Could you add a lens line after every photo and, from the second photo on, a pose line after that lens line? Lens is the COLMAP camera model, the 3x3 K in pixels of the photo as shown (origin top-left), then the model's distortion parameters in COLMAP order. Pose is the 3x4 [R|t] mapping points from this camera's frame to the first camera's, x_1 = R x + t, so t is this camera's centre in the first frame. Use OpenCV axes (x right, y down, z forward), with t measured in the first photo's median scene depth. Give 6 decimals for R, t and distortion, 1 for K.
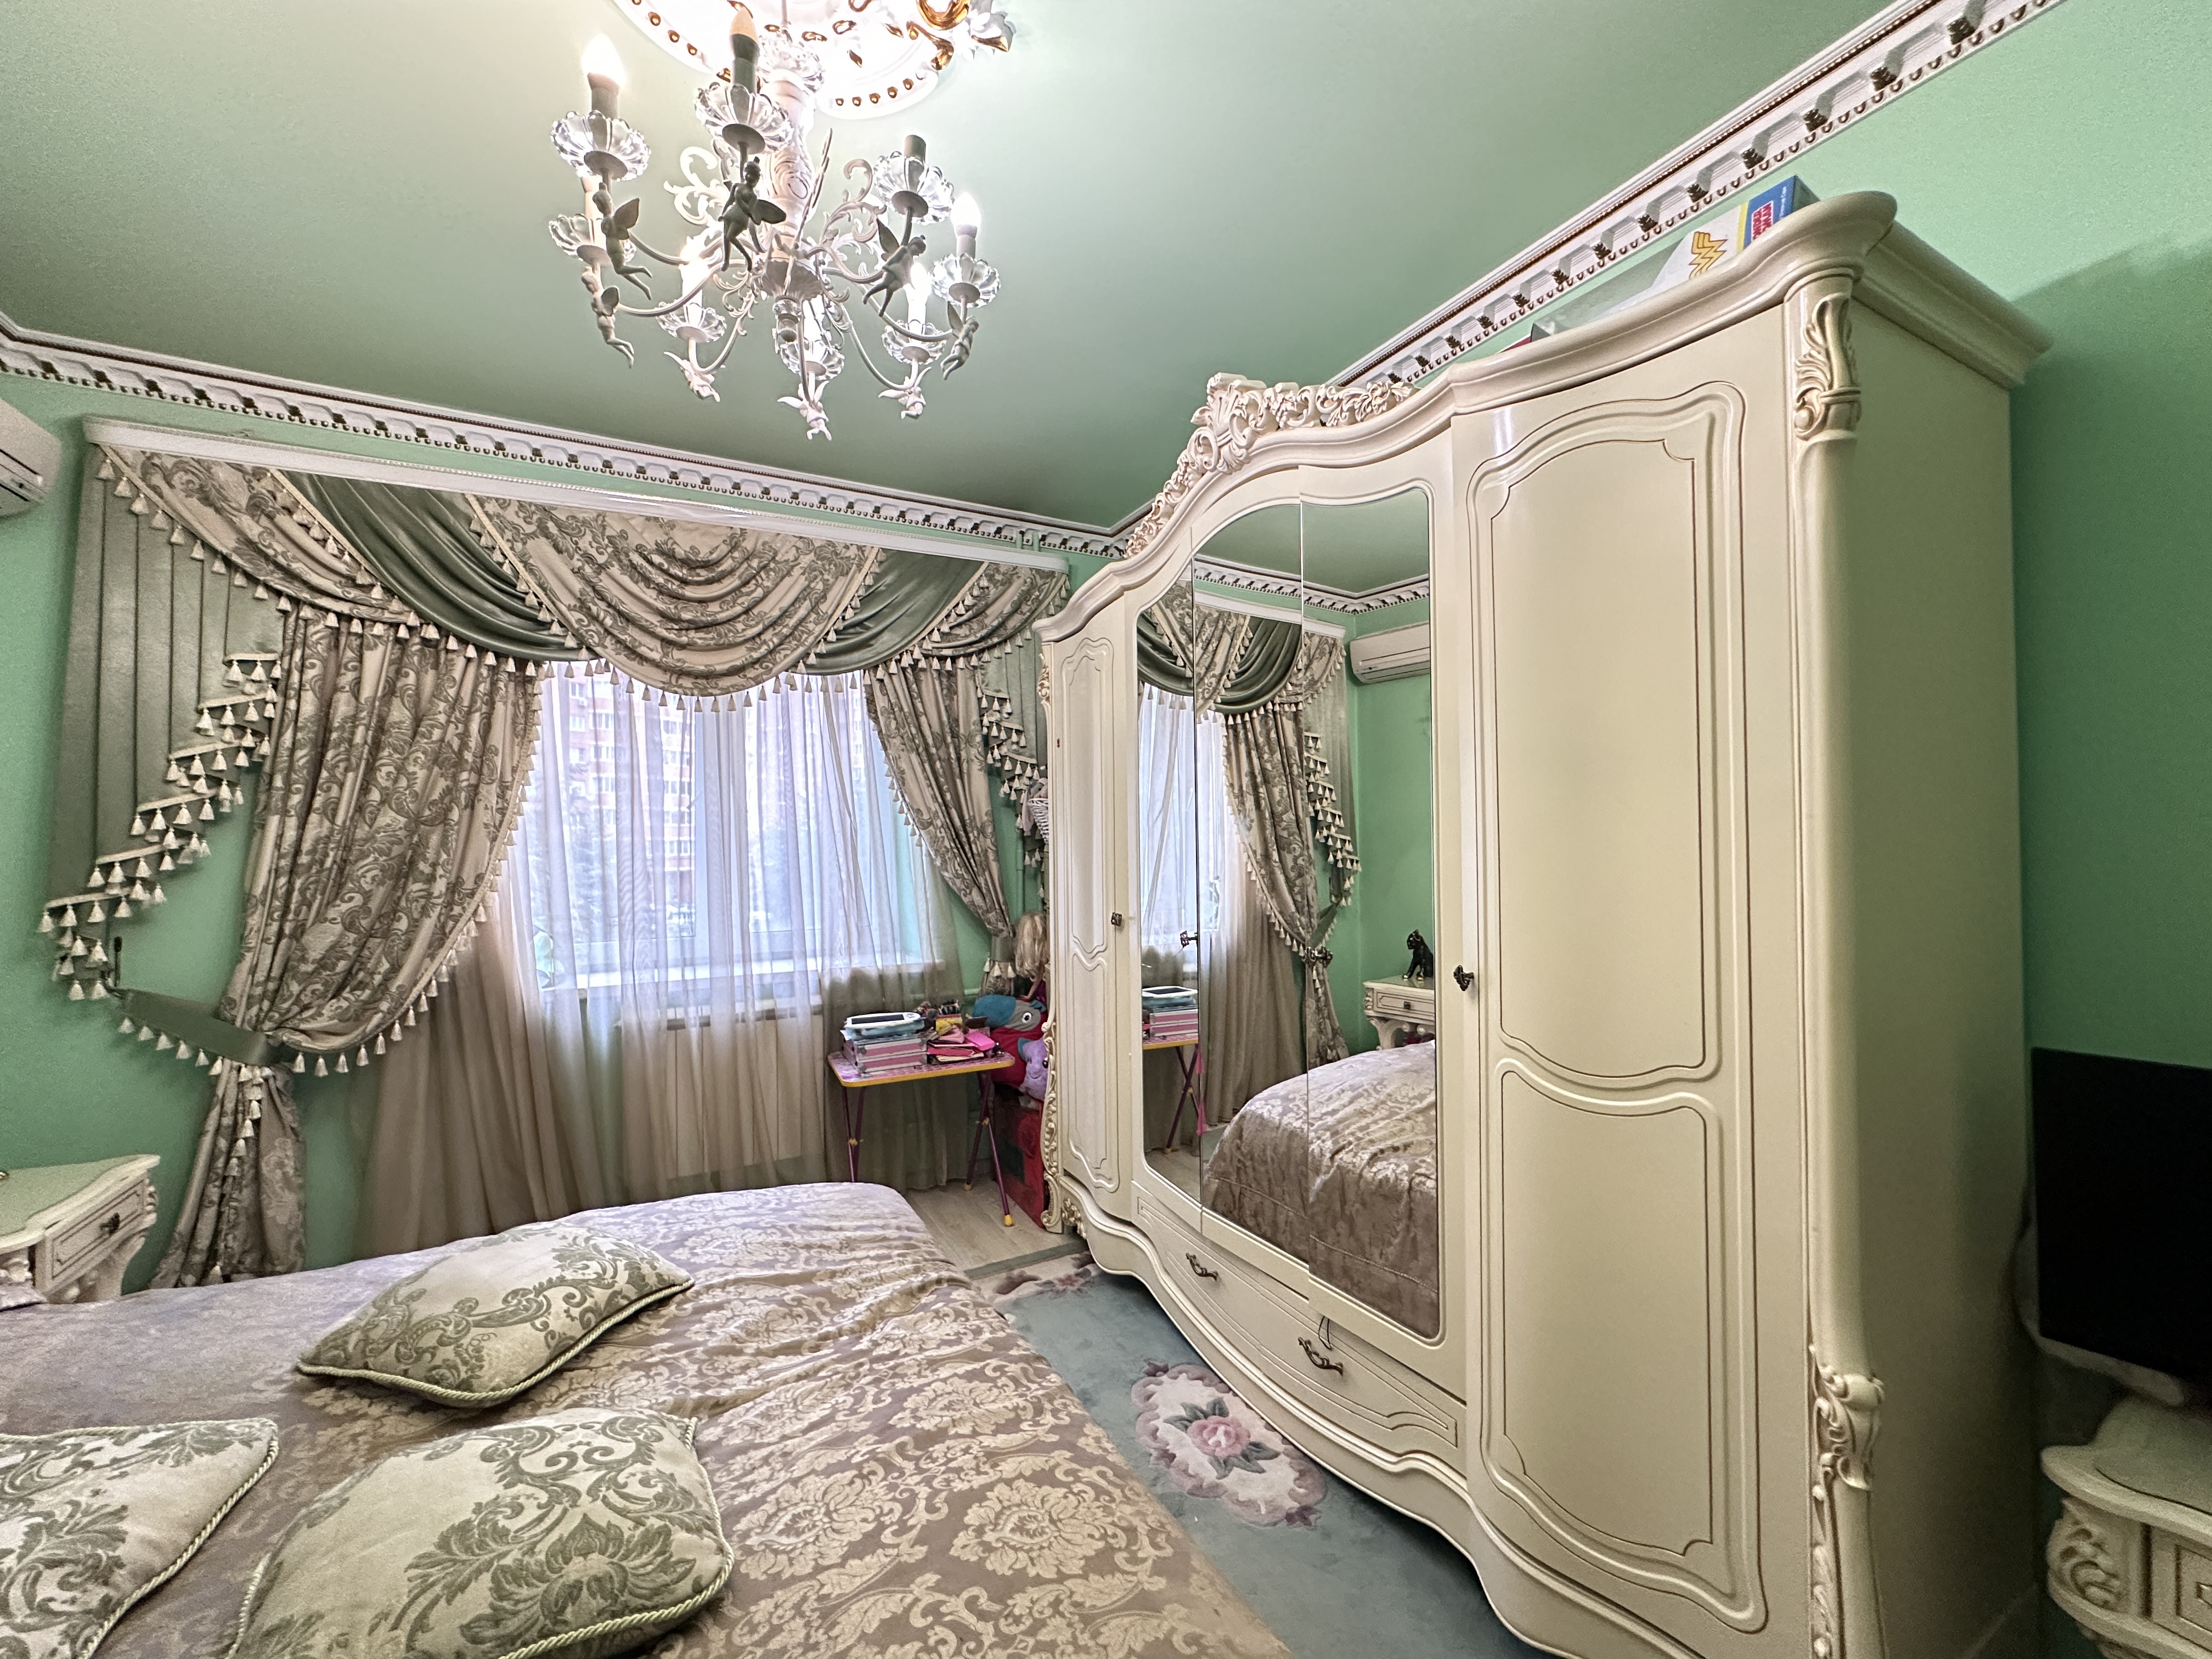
lens RADIAL K [[880.3, 0, 1107.3], [0, 880.3, 826.7], [0, 0, 1]] dist [-0.001126, 0.000058]
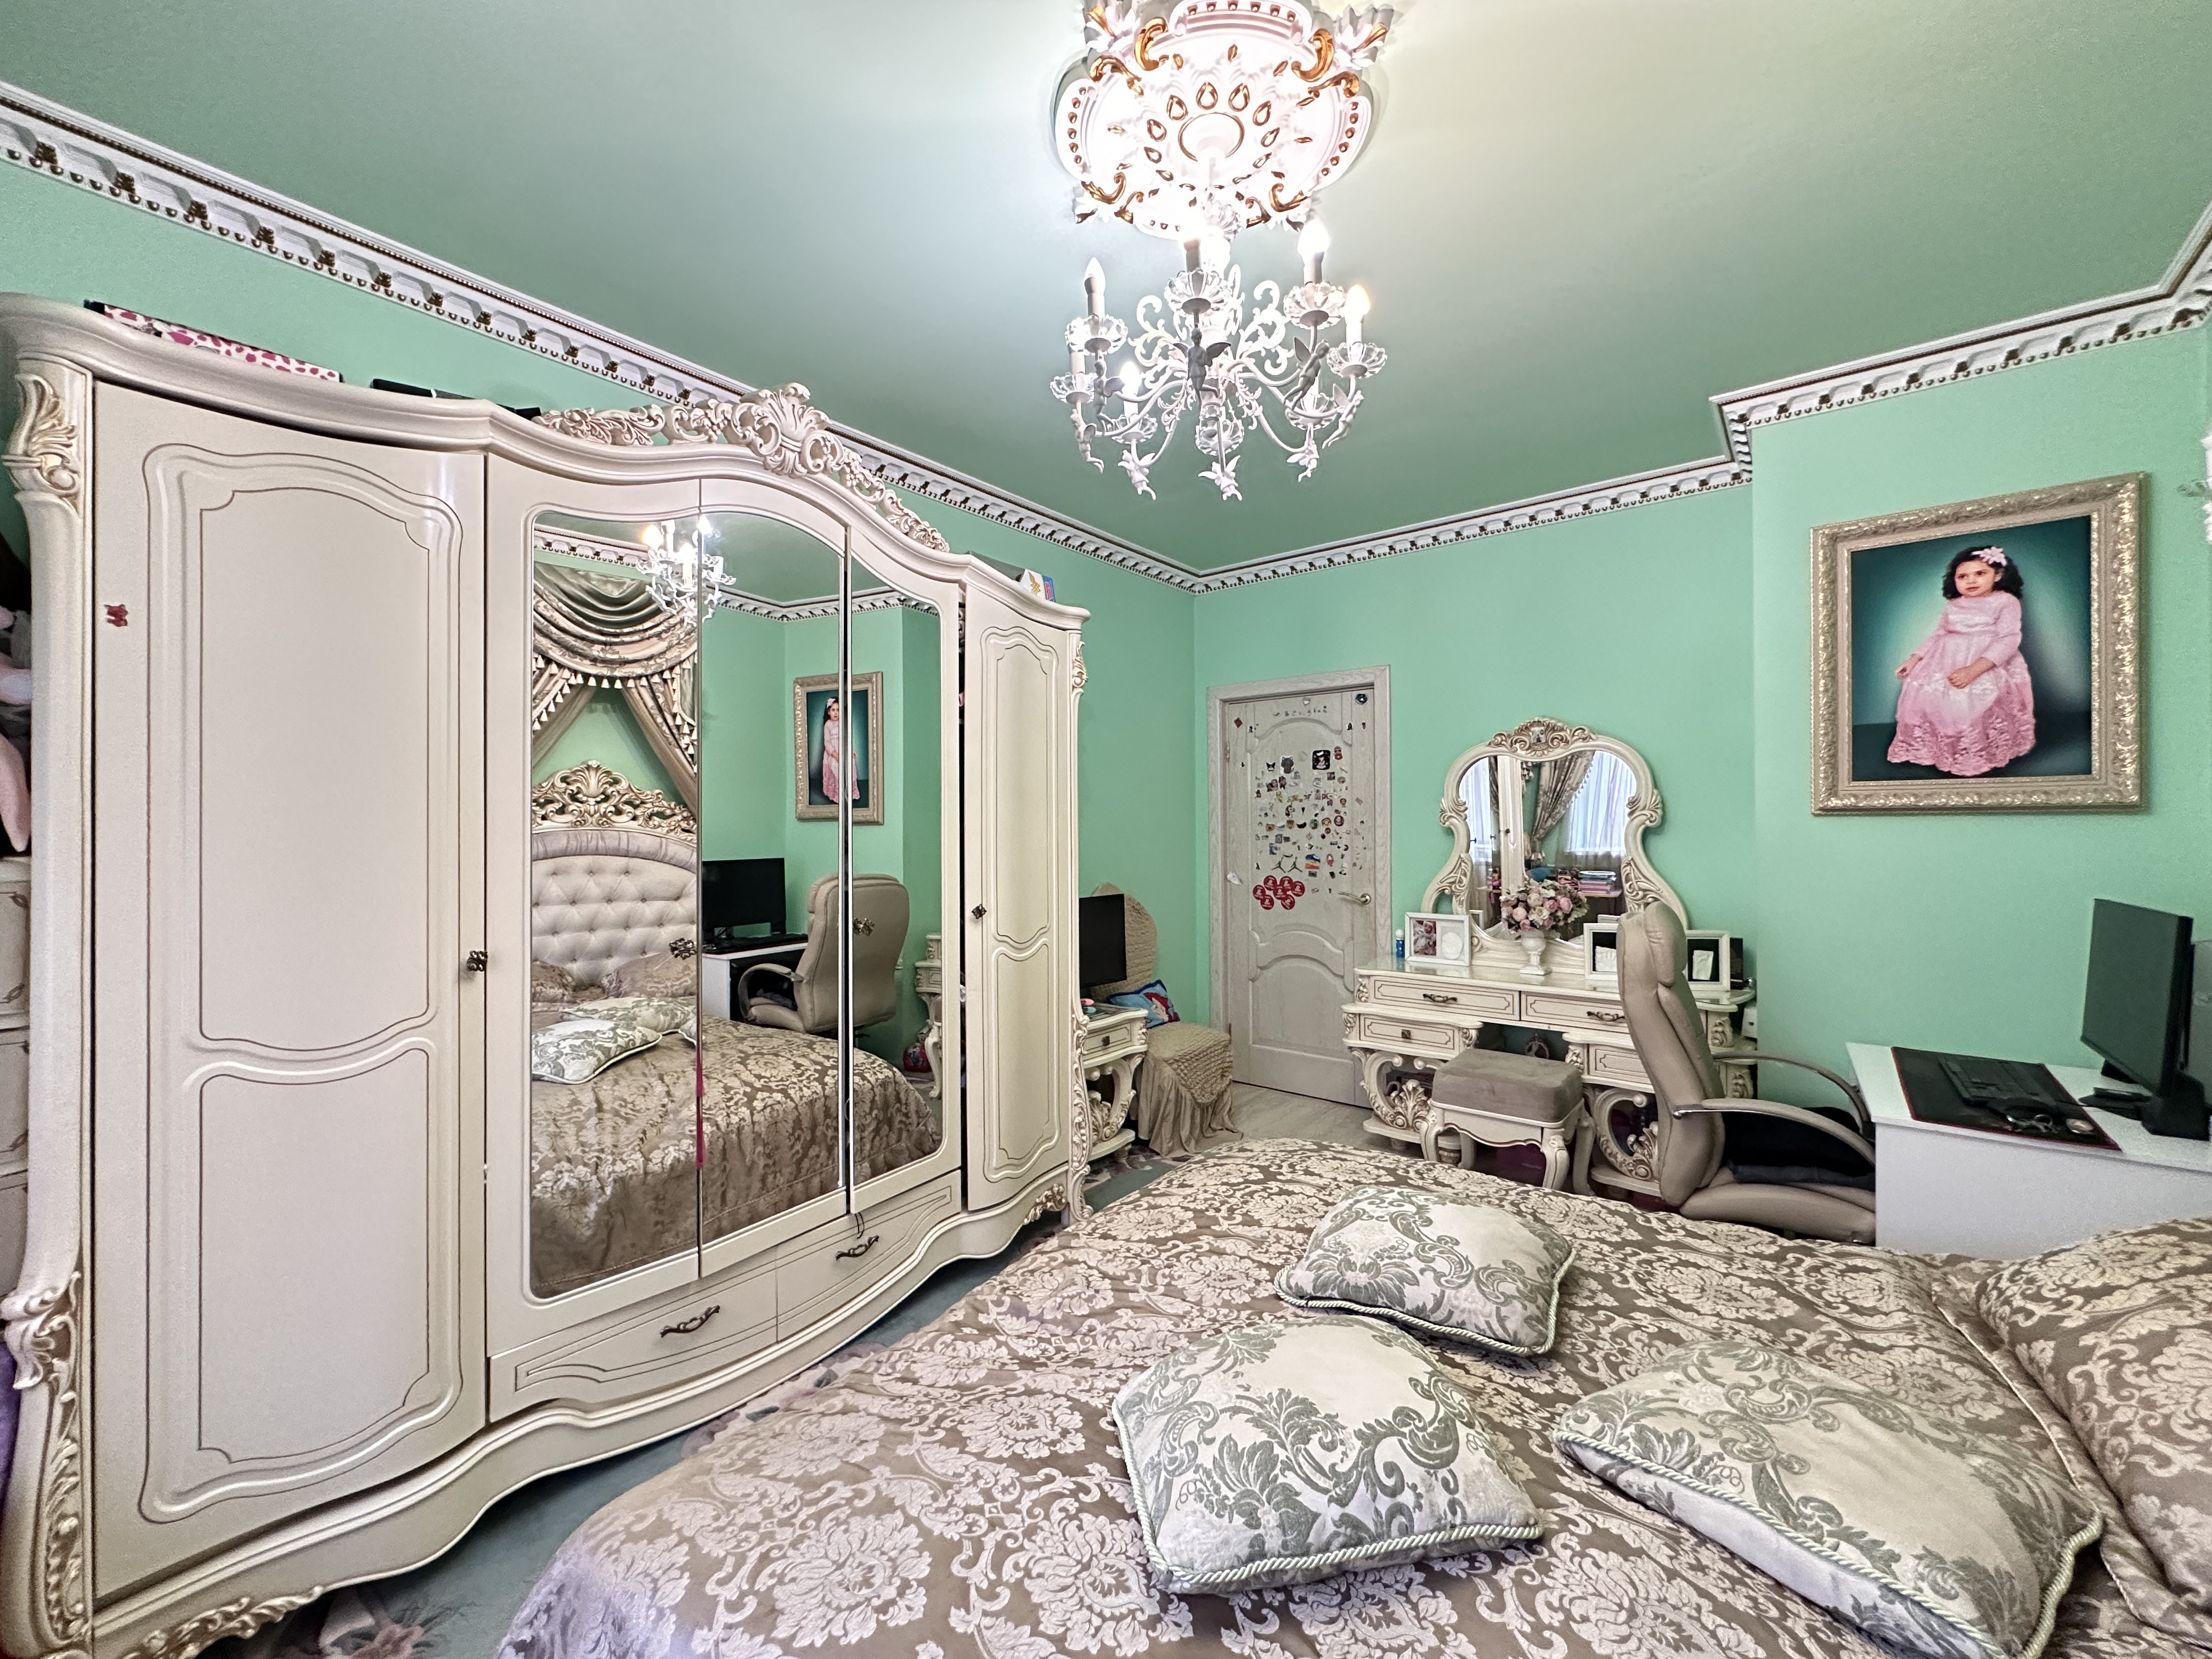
lens RADIAL K [[880.3, 0, 1107.3], [0, 880.3, 826.7], [0, 0, 1]] dist [-0.001126, 0.000058]
pose [[-0.397165, 0.017607, 0.917578, -0.725659], [-0.002040, 0.999797, -0.020067, 0.021478], [-0.917745, -0.009842, -0.397049, 0.812634]]
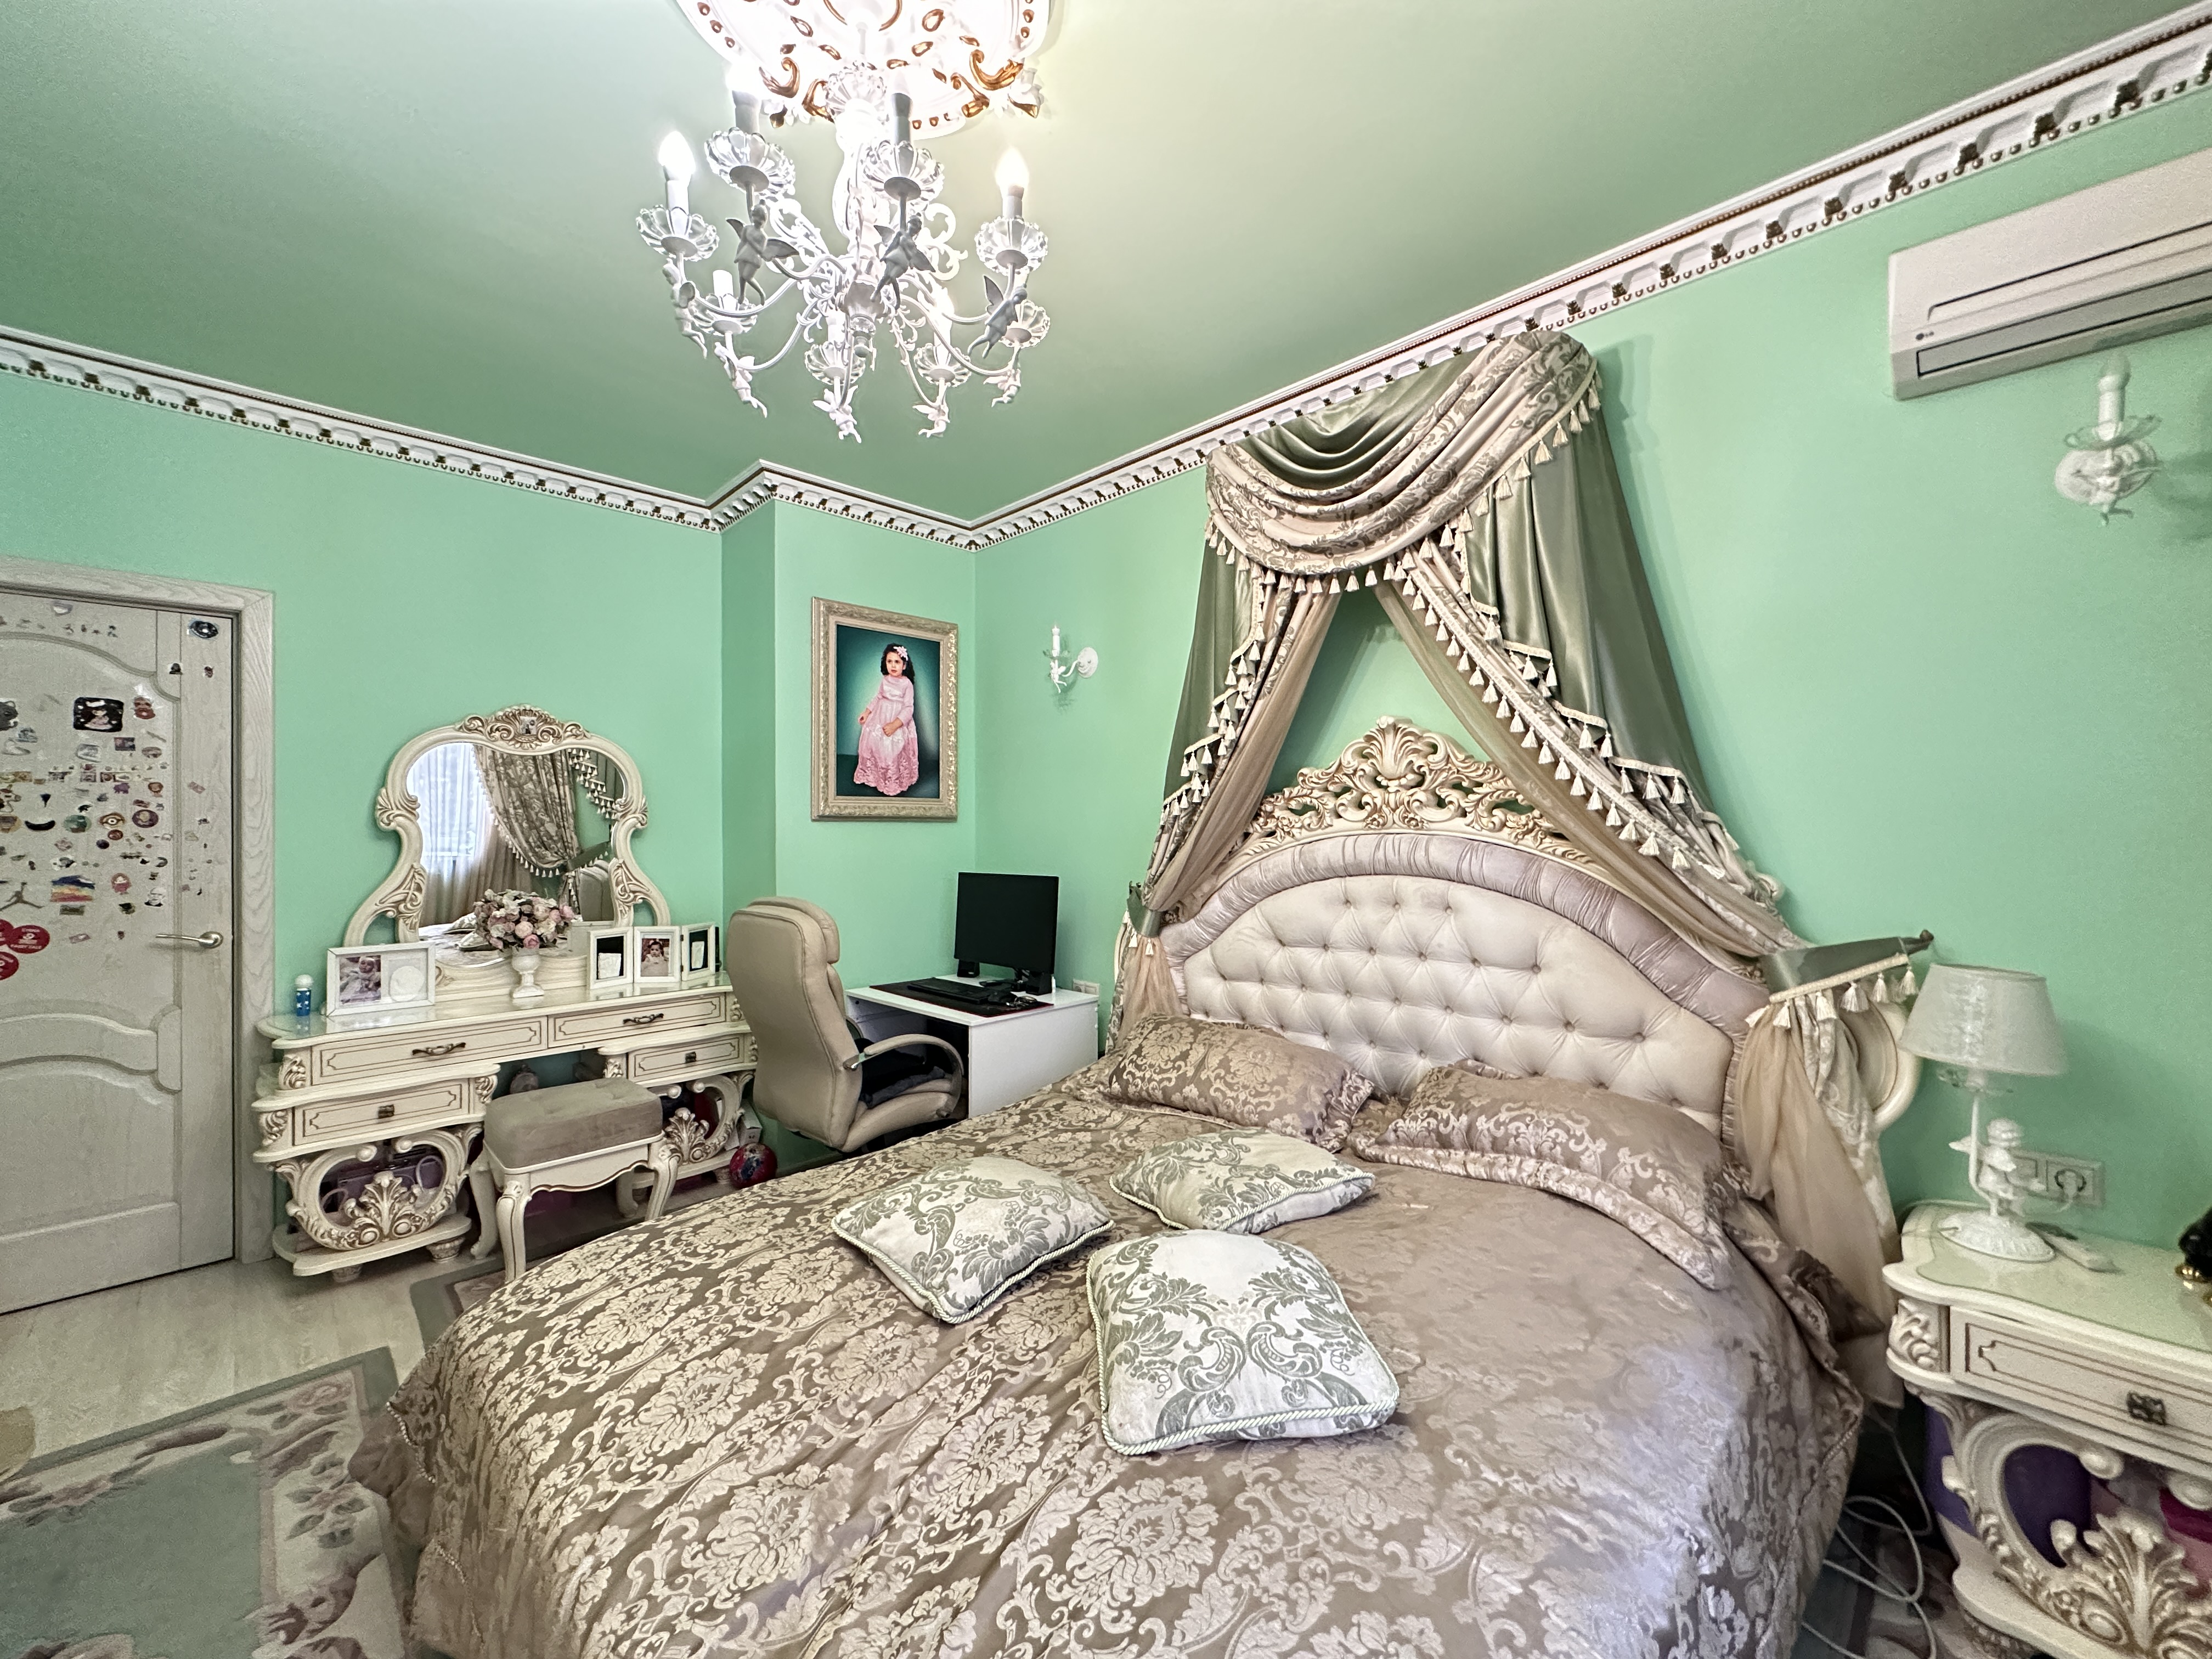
lens RADIAL K [[880.4, 0, 1106.0], [0, 880.4, 829.5], [0, 0, 1]] dist [0.000119, -0.000023]
pose [[-0.959062, 0.015865, -0.282750, -0.166049], [0.018292, 0.999815, -0.005944, 0.015024], [0.282603, -0.010873, -0.959175, 1.037175]]
